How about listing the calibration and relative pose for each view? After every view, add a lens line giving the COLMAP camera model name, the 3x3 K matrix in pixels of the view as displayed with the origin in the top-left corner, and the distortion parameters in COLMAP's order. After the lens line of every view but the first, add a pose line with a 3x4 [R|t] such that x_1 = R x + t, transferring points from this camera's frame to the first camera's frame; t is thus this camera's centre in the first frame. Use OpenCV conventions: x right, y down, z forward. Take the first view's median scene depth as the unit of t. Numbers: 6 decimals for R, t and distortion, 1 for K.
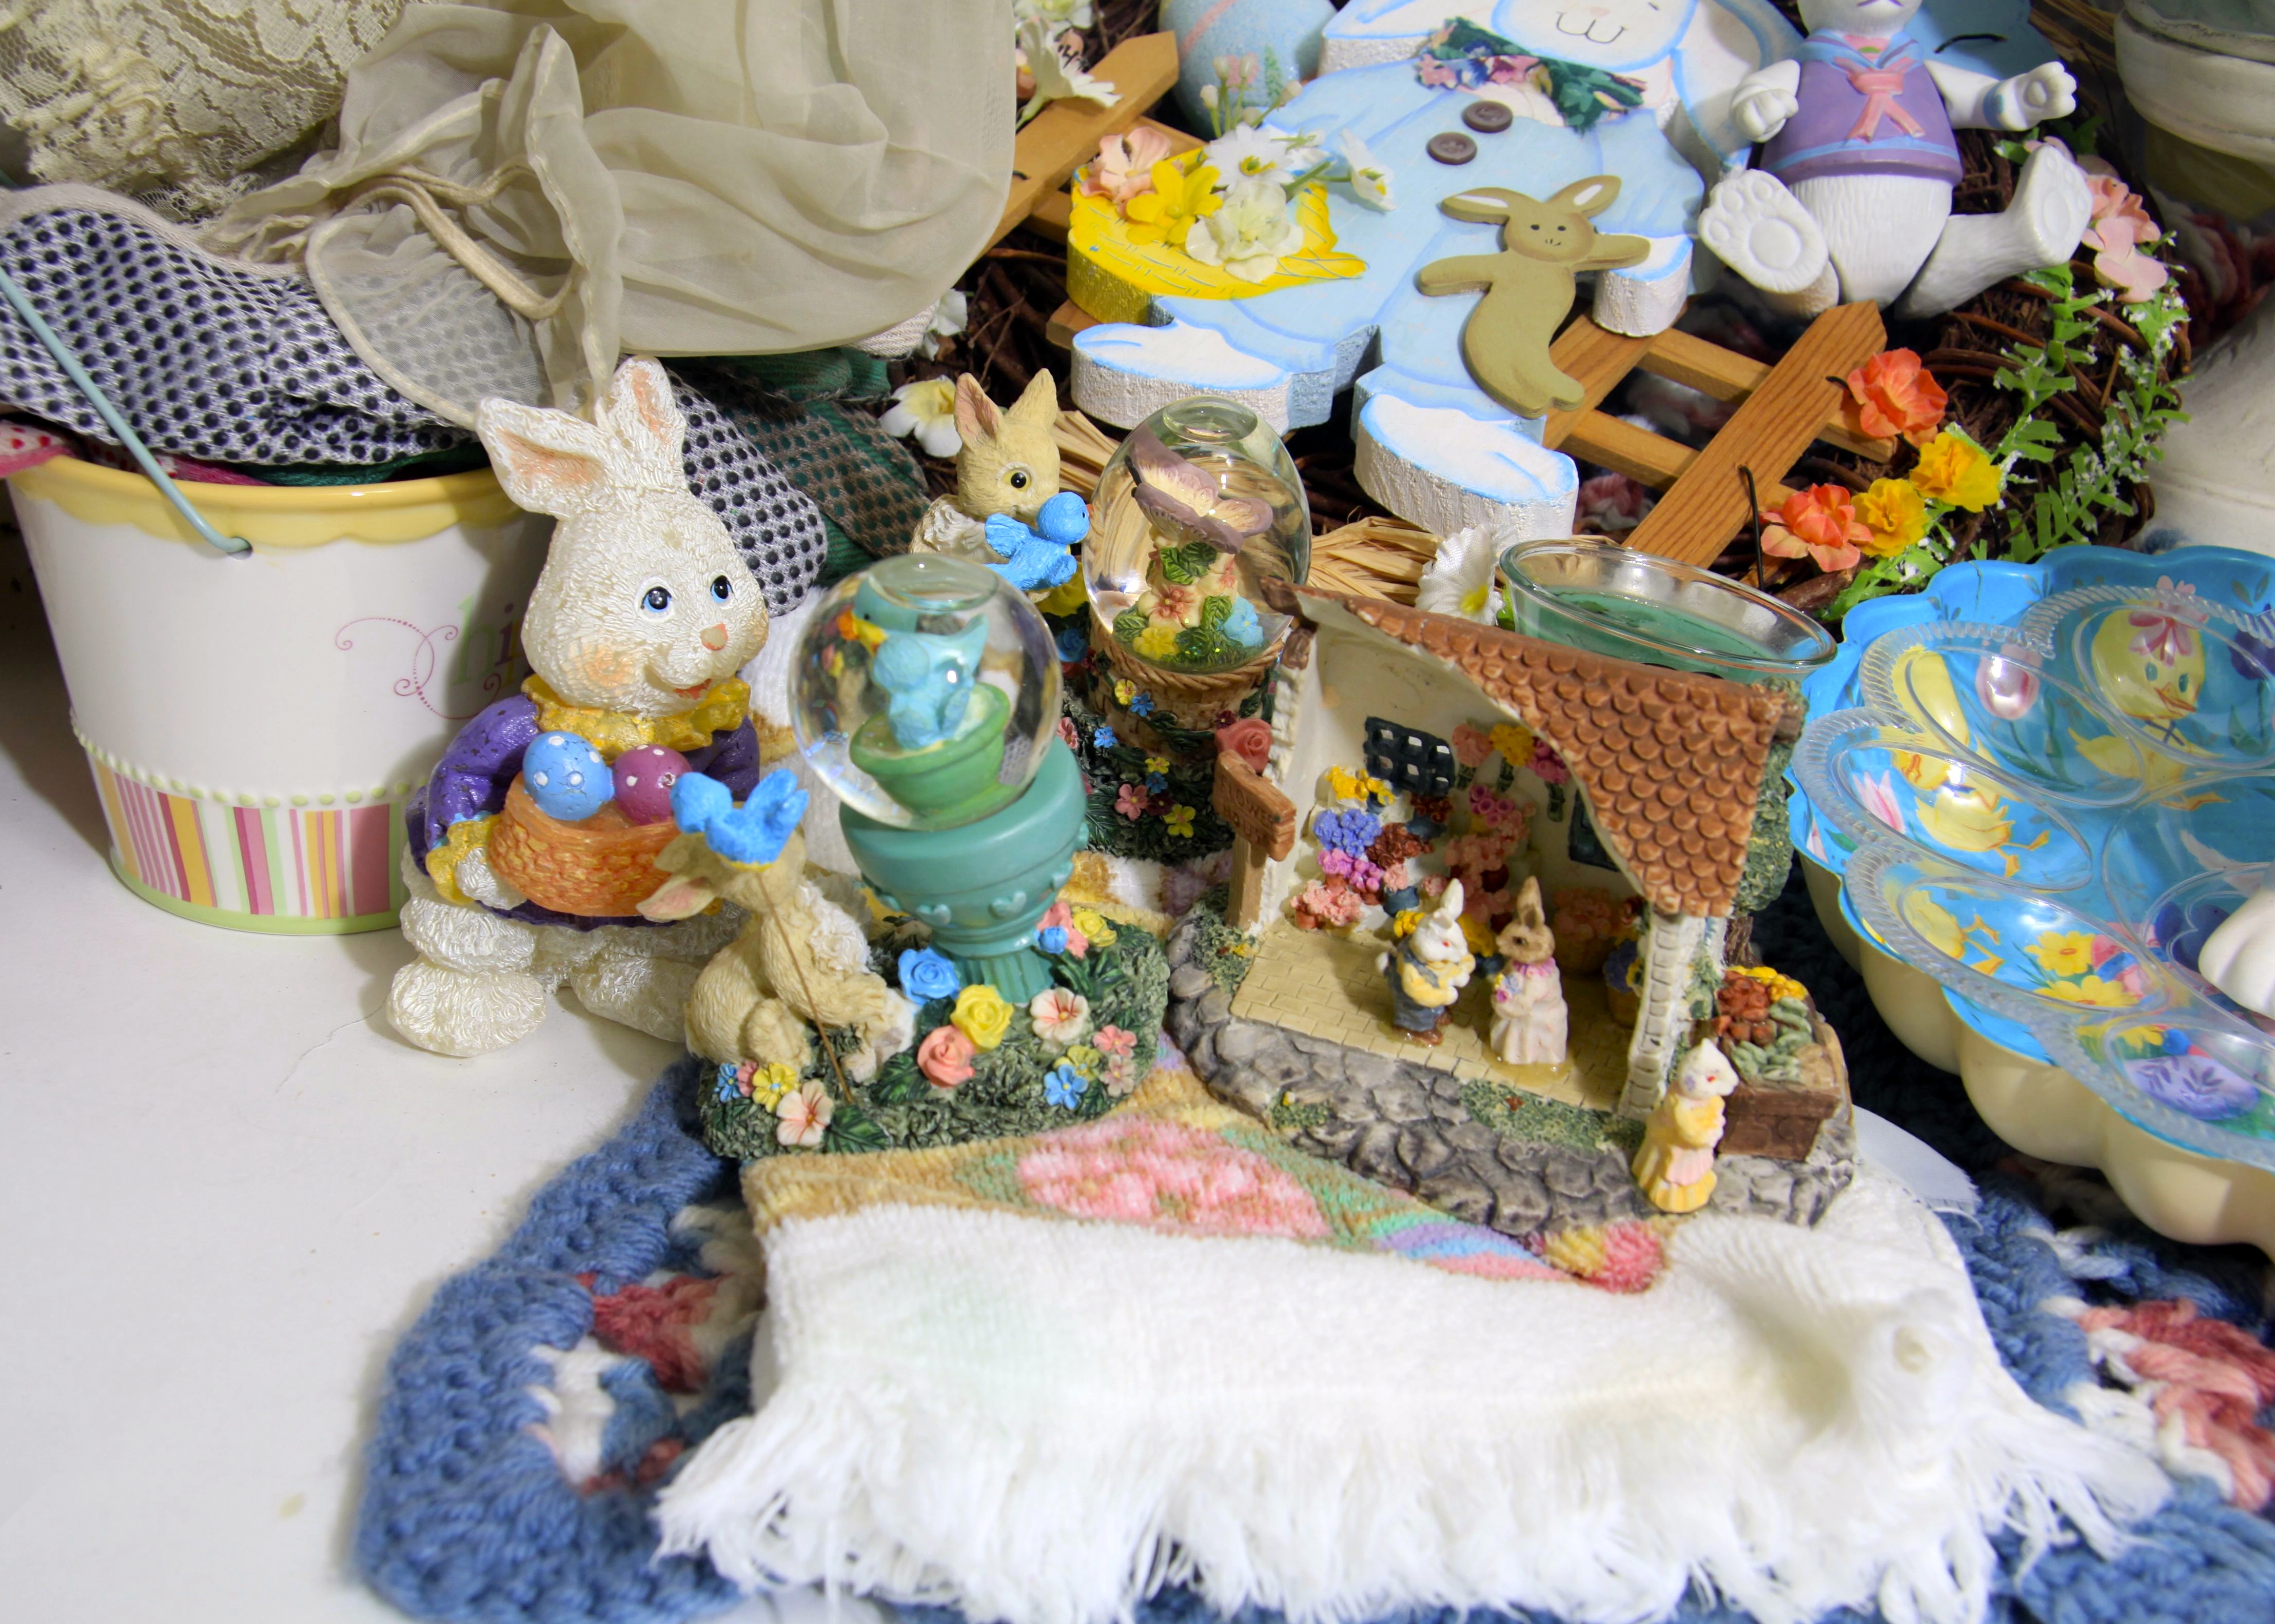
lens RADIAL K [[3205.2, 0, 1135.8], [0, 3205.2, 836.7], [0, 0, 1]] dist [0.028366, 0.196462]
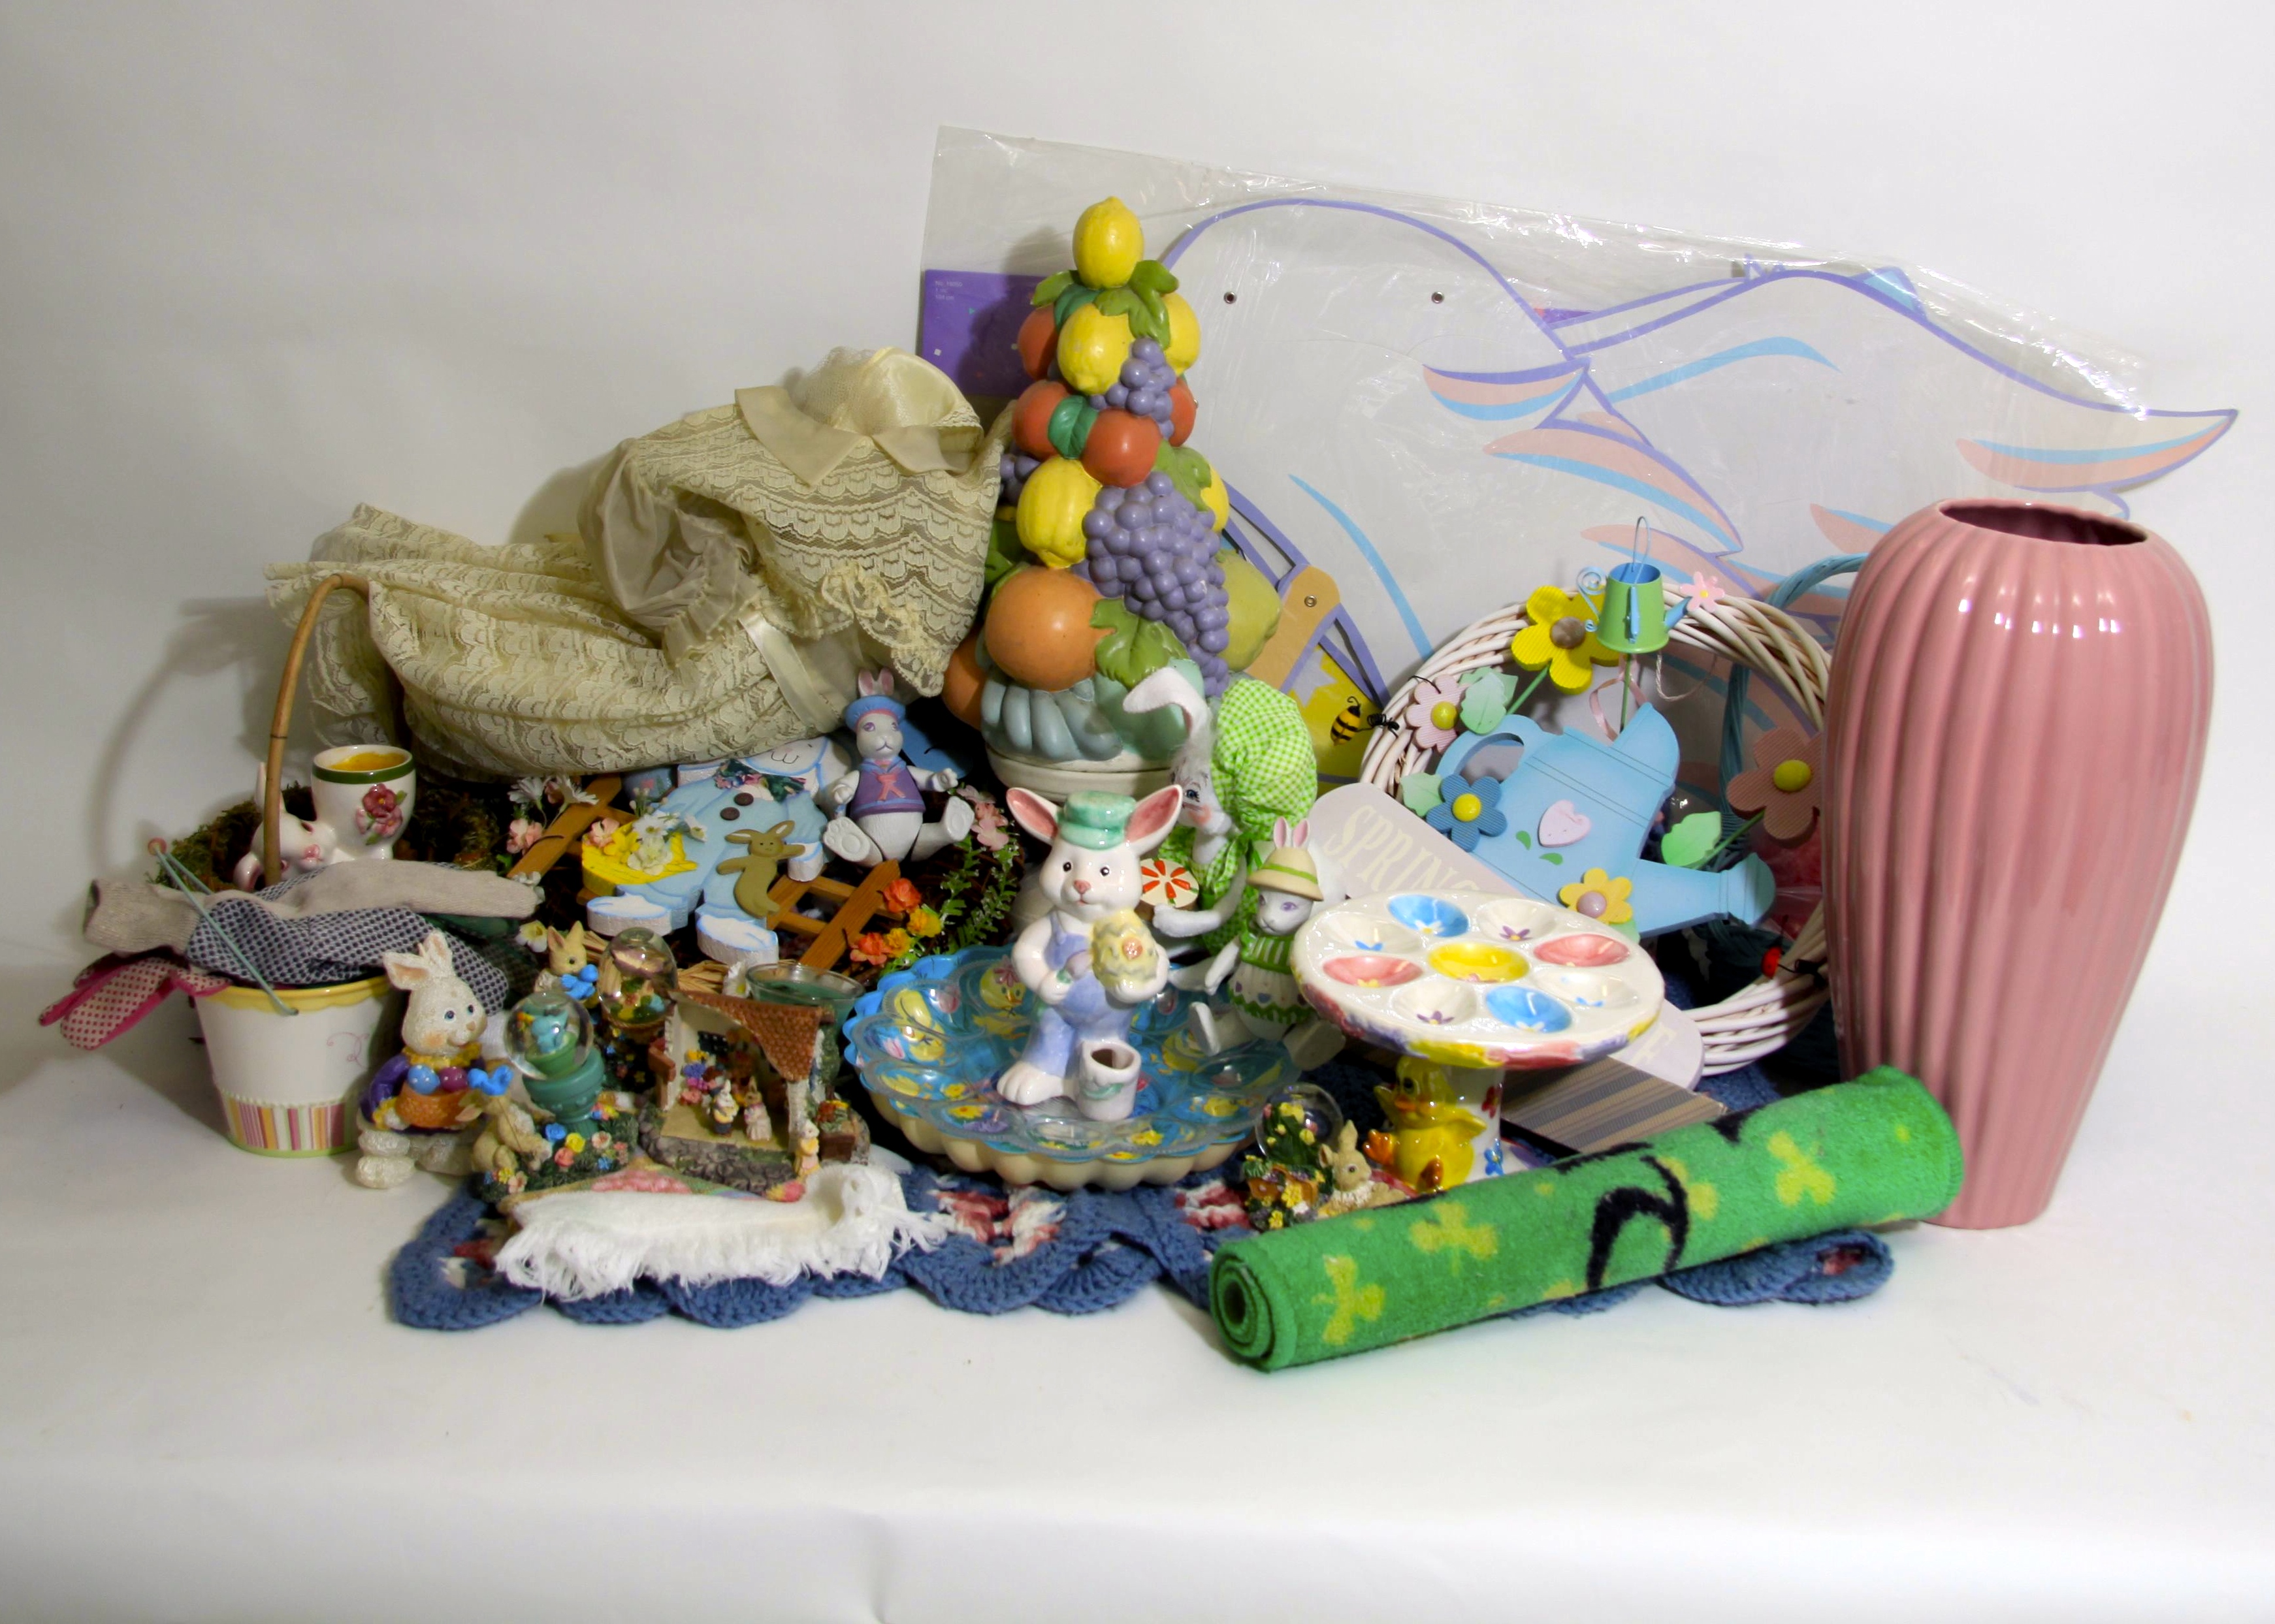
lens RADIAL K [[3005.8, 0, 1233.4], [0, 3005.8, 636.9], [0, 0, 1]] dist [-0.093779, 0.031463]
pose [[0.977251, -0.078759, 0.196921, 0.034625], [0.114316, 0.977678, -0.176288, 0.131407], [-0.178641, 0.194789, 0.964440, -1.593797]]
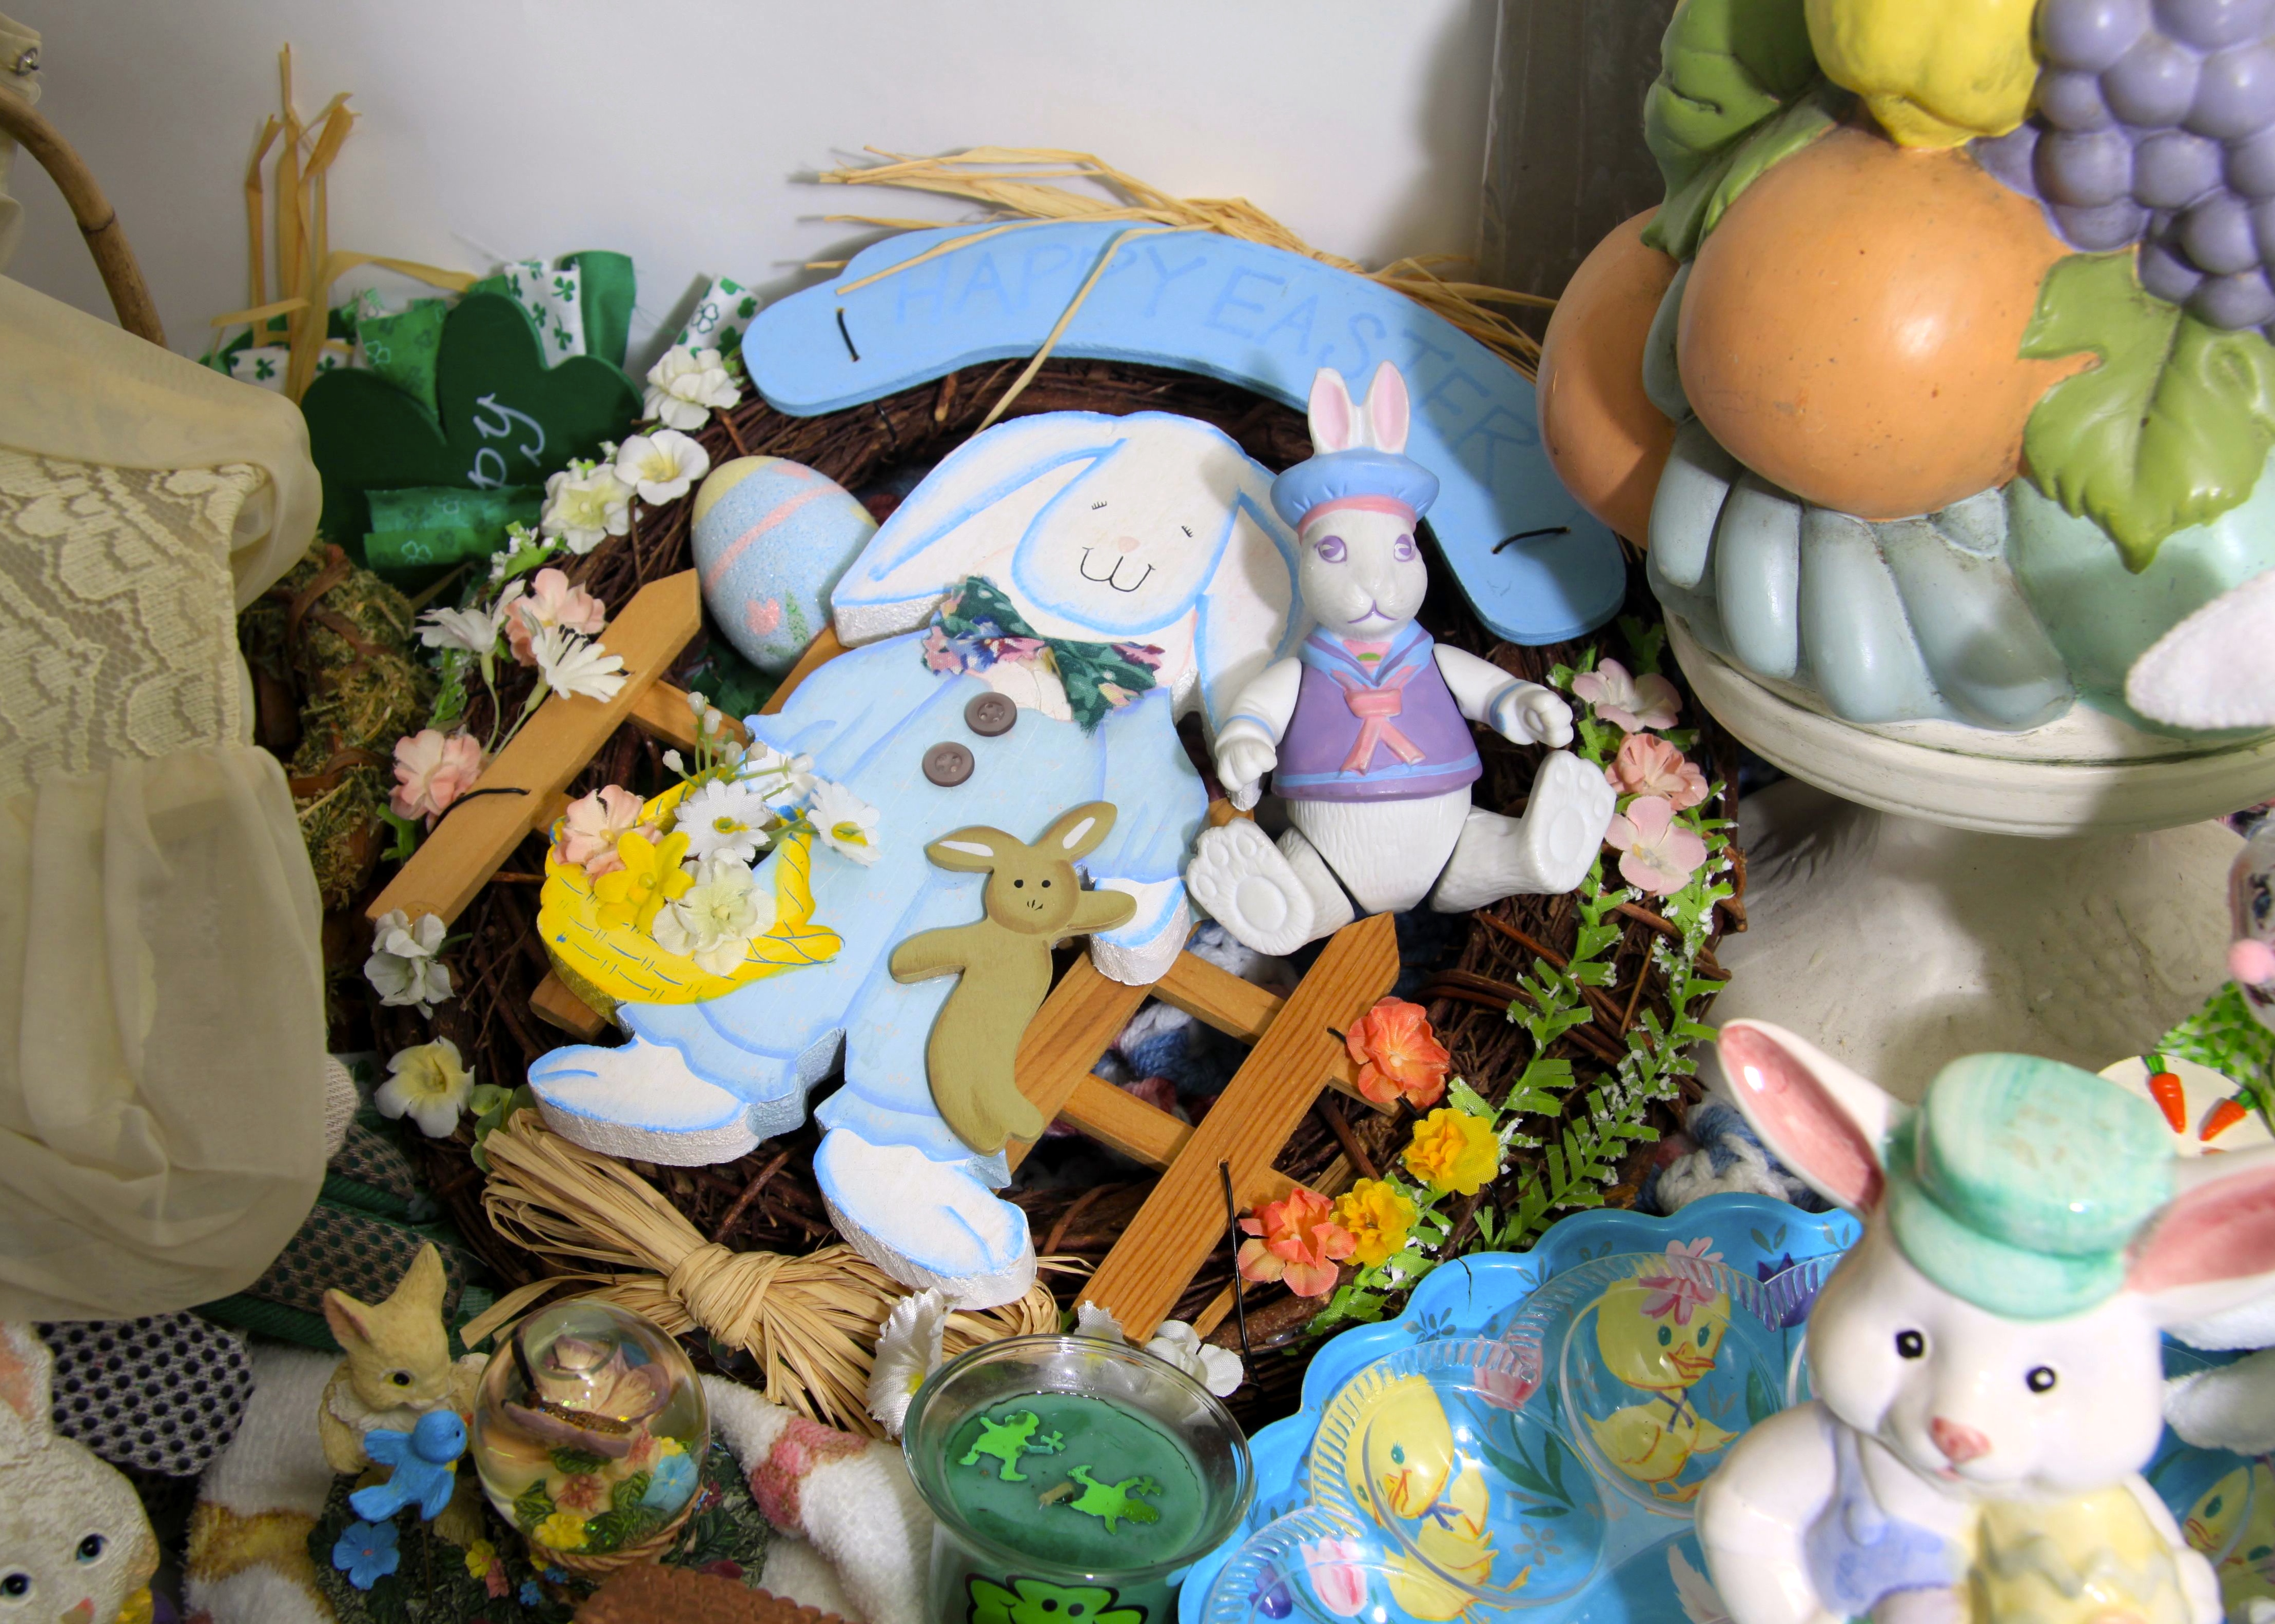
lens RADIAL K [[3205.2, 0, 1135.8], [0, 3205.2, 836.7], [0, 0, 1]] dist [0.028366, 0.196462]
pose [[0.996403, -0.055338, -0.064183, 0.240188], [0.065688, 0.982842, 0.172359, -0.397416], [0.053544, -0.175955, 0.982941, 0.072313]]
